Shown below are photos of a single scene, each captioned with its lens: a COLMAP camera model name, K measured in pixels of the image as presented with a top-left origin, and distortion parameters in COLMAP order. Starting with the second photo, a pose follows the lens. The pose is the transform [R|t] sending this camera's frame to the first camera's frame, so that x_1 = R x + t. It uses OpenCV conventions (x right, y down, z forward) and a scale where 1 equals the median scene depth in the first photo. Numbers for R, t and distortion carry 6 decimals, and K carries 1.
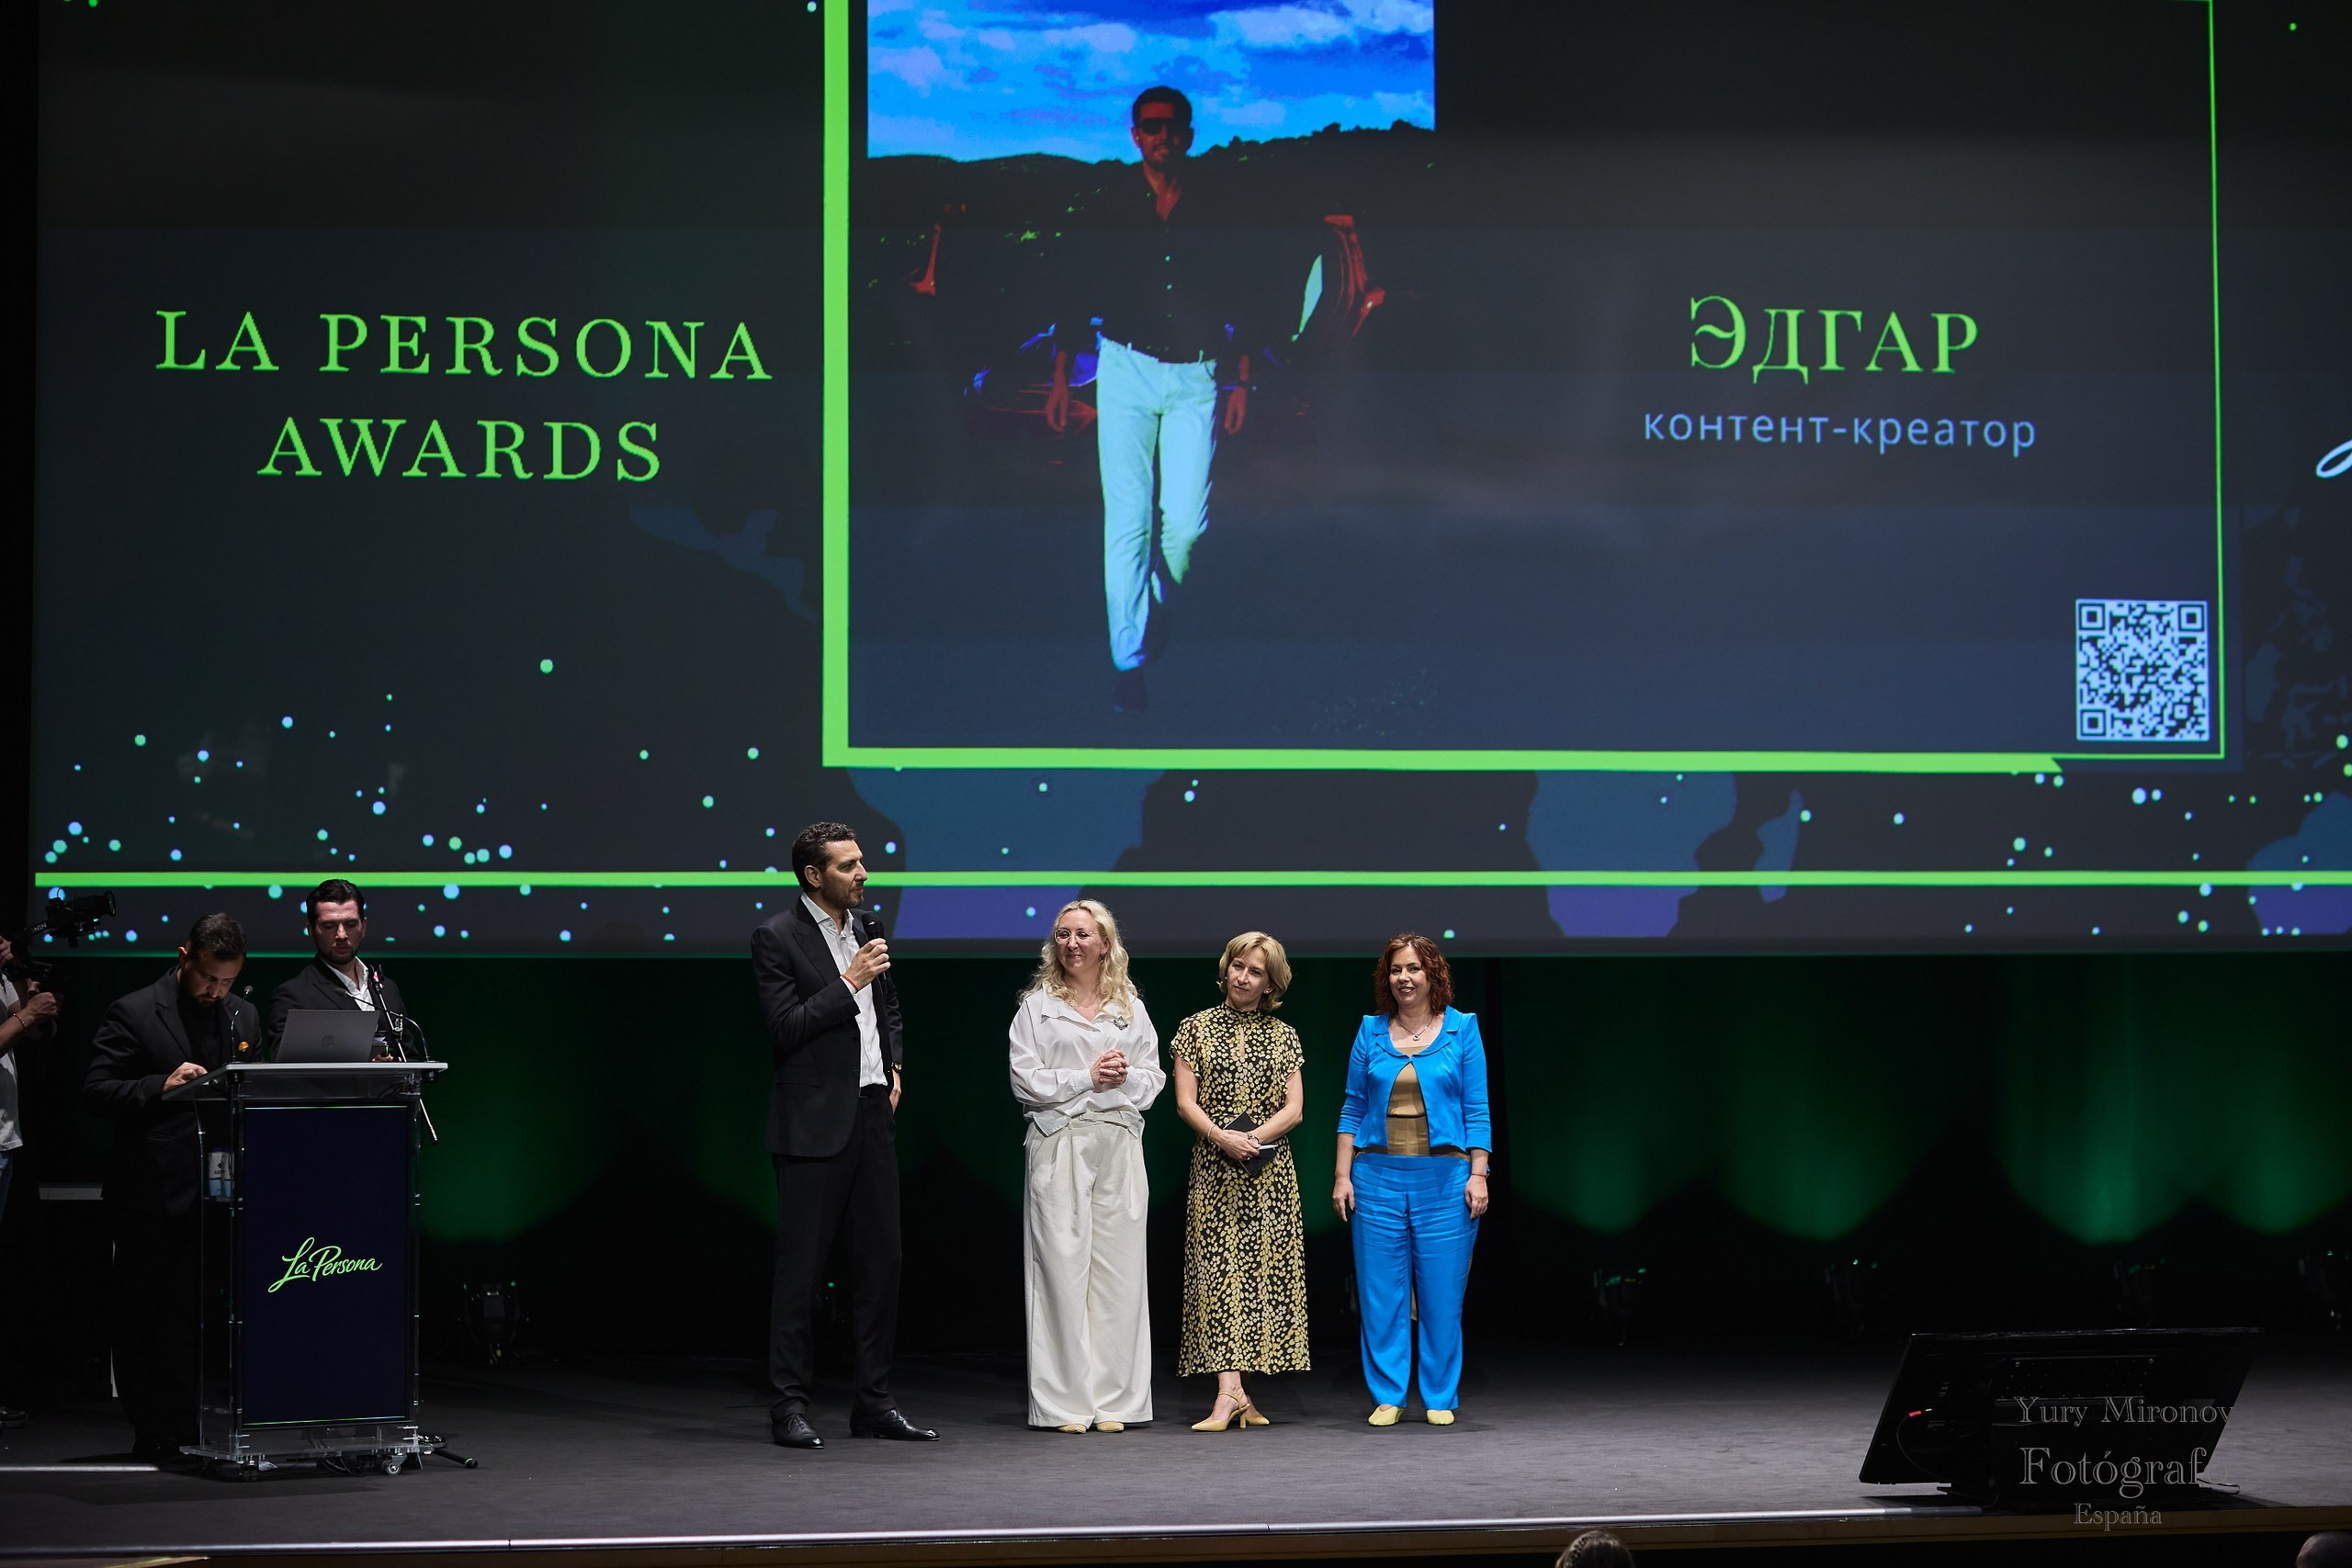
lens RADIAL K [[5487.4, 0, 1153.3], [0, 5487.4, 750.8], [0, 0, 1]] dist [-0.095108, -0.338446]
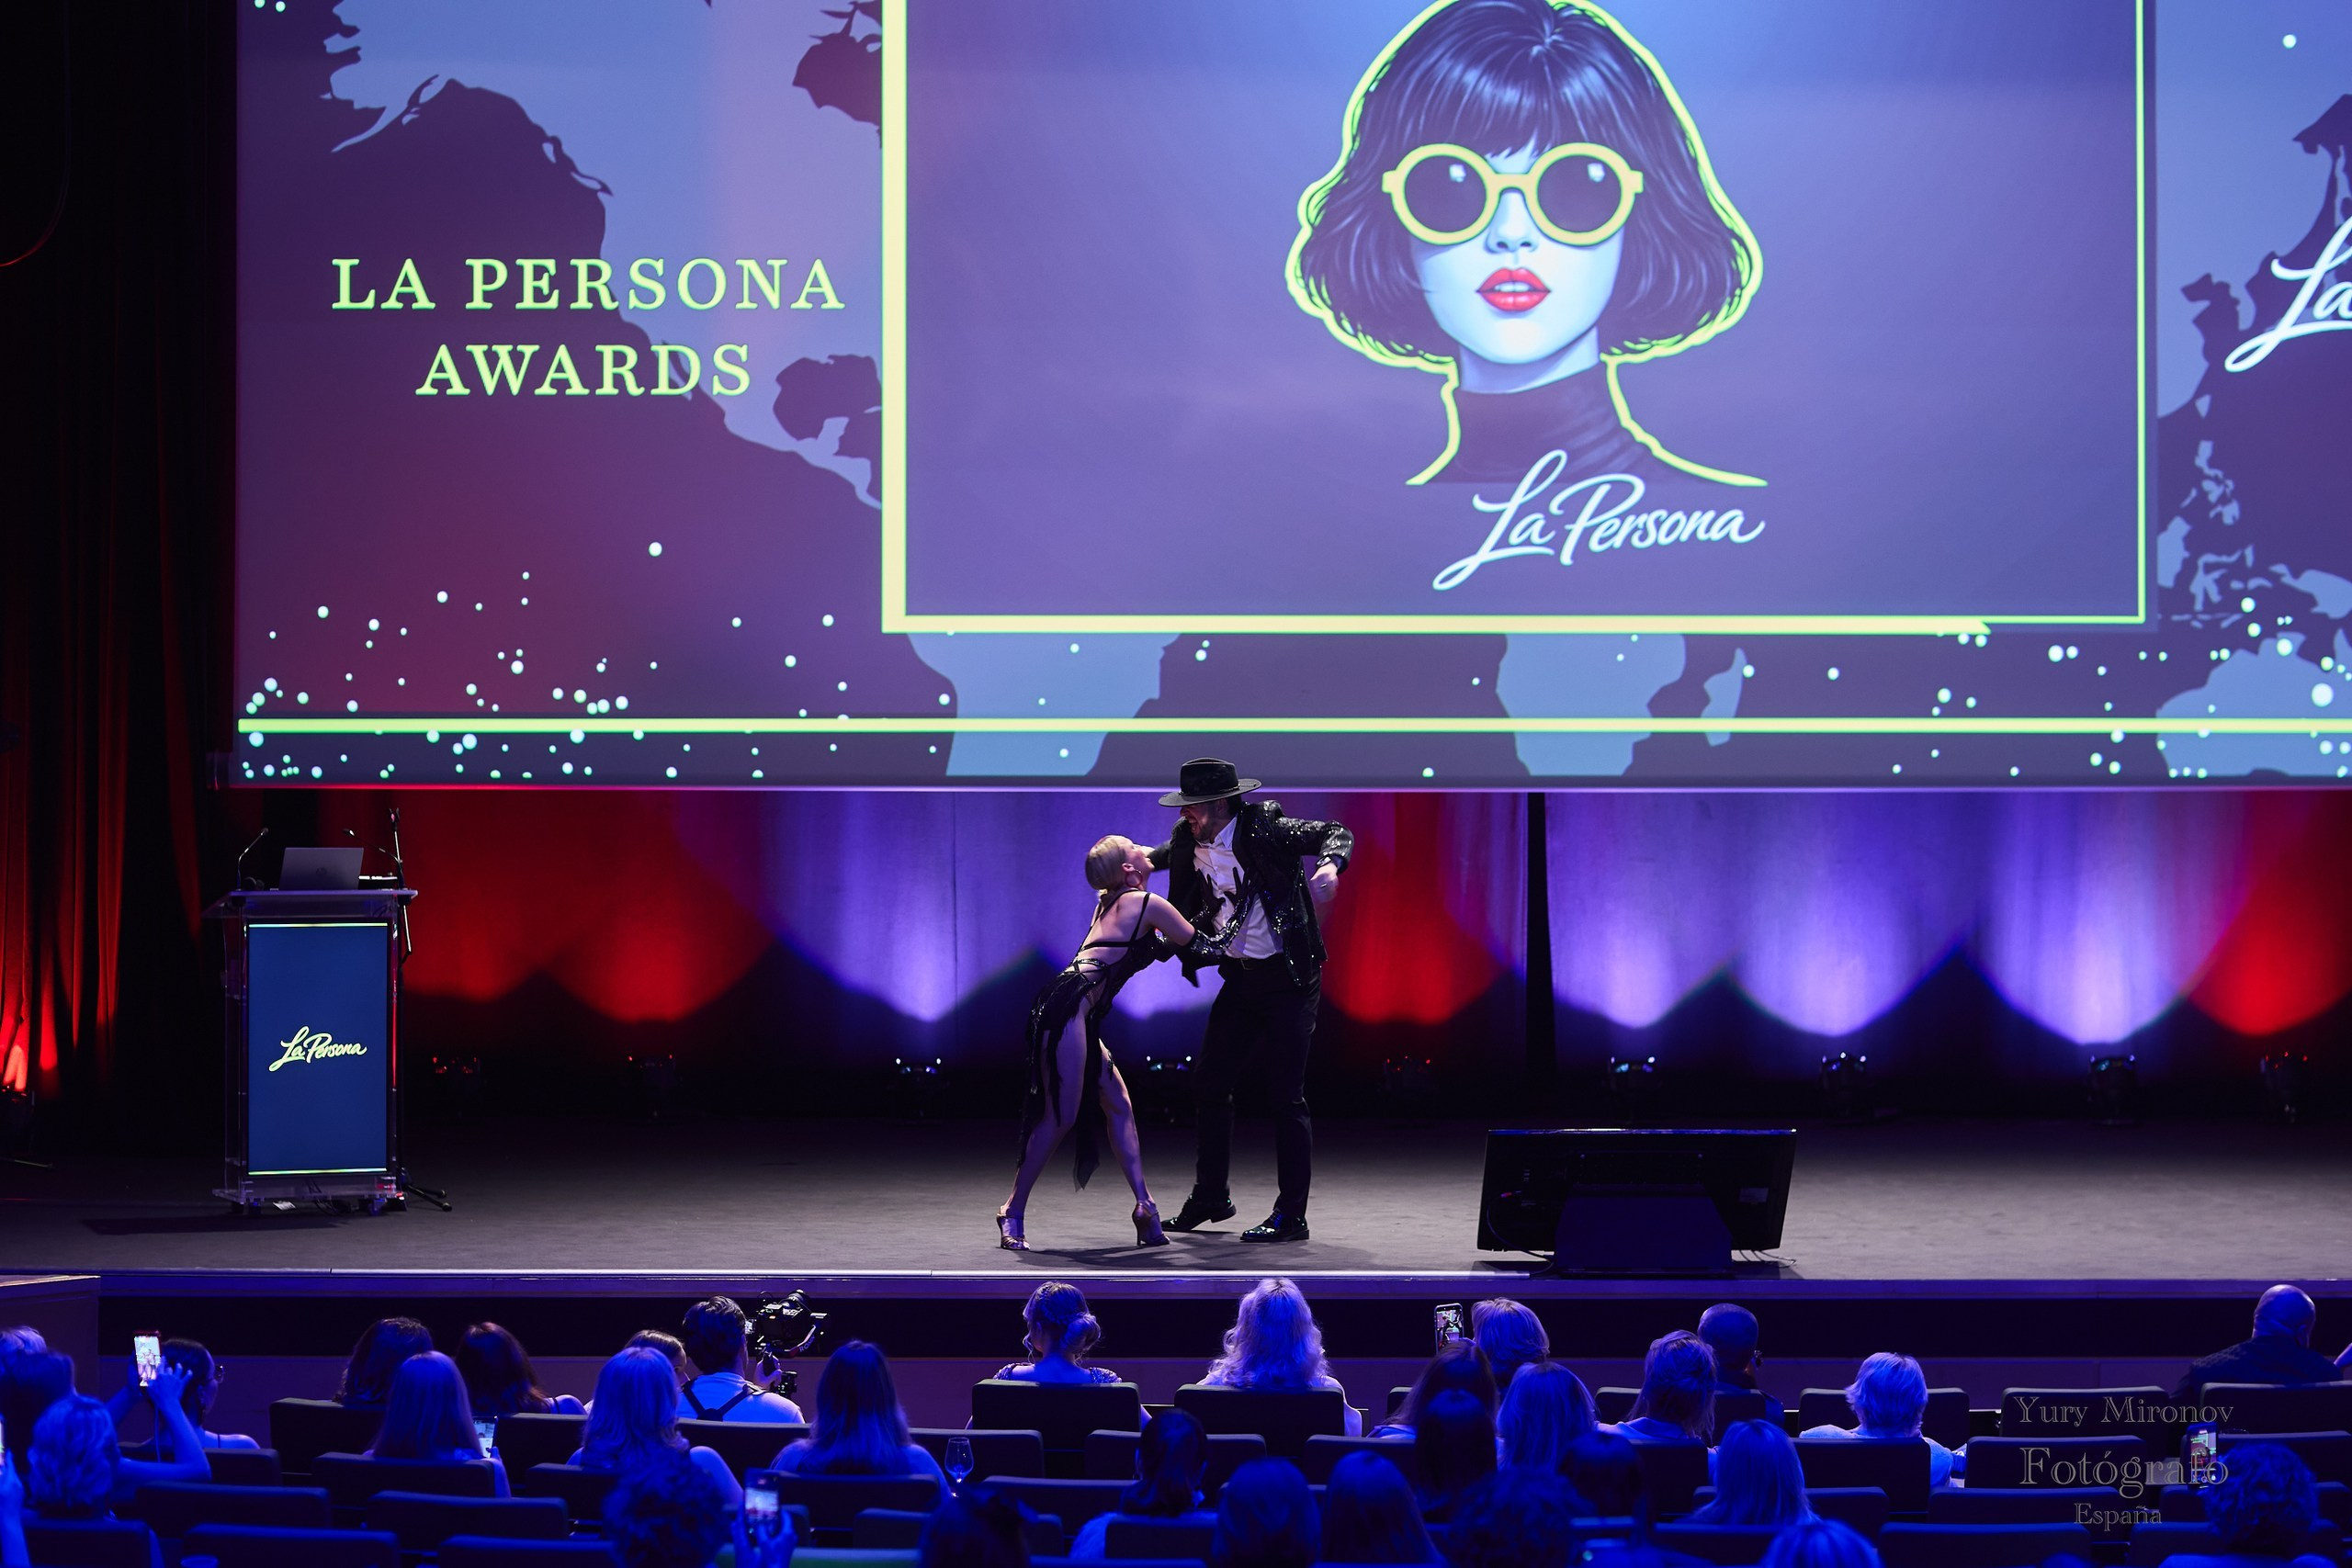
lens RADIAL K [[5467.1, 0, 1181.0], [0, 5467.1, 755.8], [0, 0, 1]] dist [-0.077870, -0.460827]
pose [[0.981407, 0.005802, -0.191850, 0.234012], [0.003675, 0.998792, 0.049004, -0.028503], [0.191903, -0.048798, 0.980200, -0.159488]]
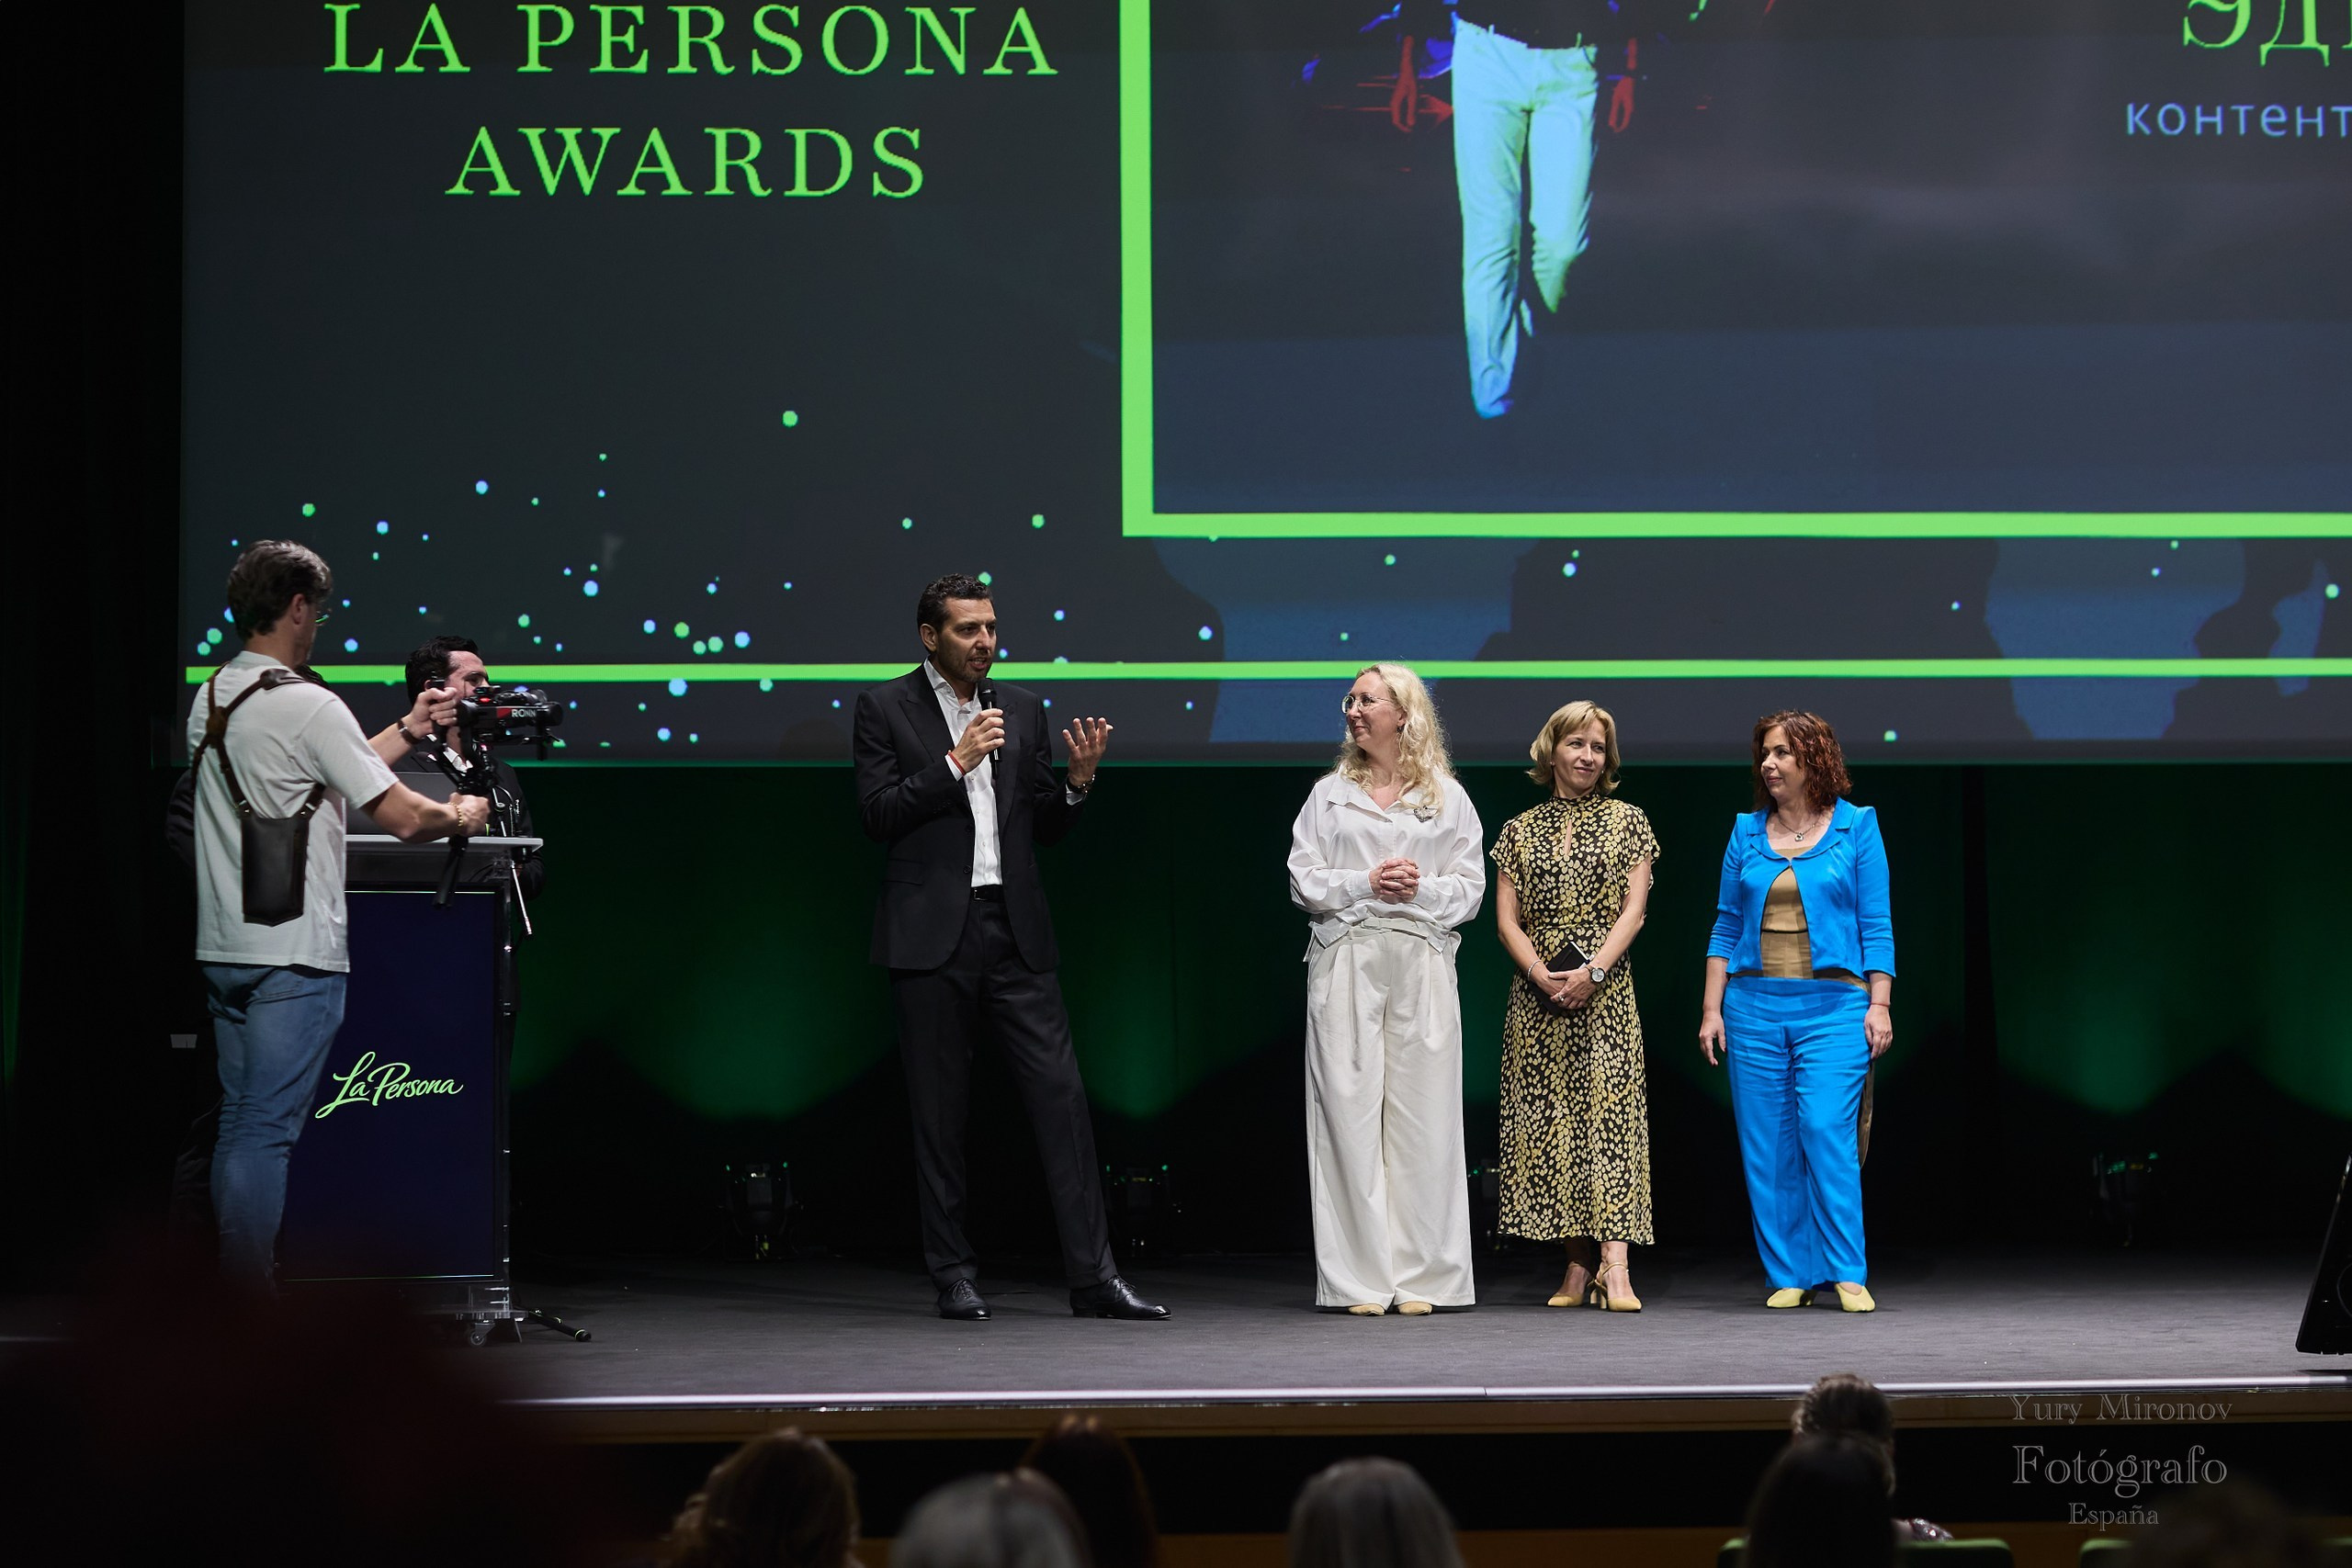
lens RADIAL K [[5612.9, 0, 1176.0], [0, 5612.9, 784.0], [0, 0, 1]] dist [-0.075787, -0.505132]
pose [[0.991073, -0.009456, -0.132982, 0.061566], [0.009494, 0.999955, -0.000350, 0.041371], [0.132979, -0.000916, 0.991118, 0.156595]]
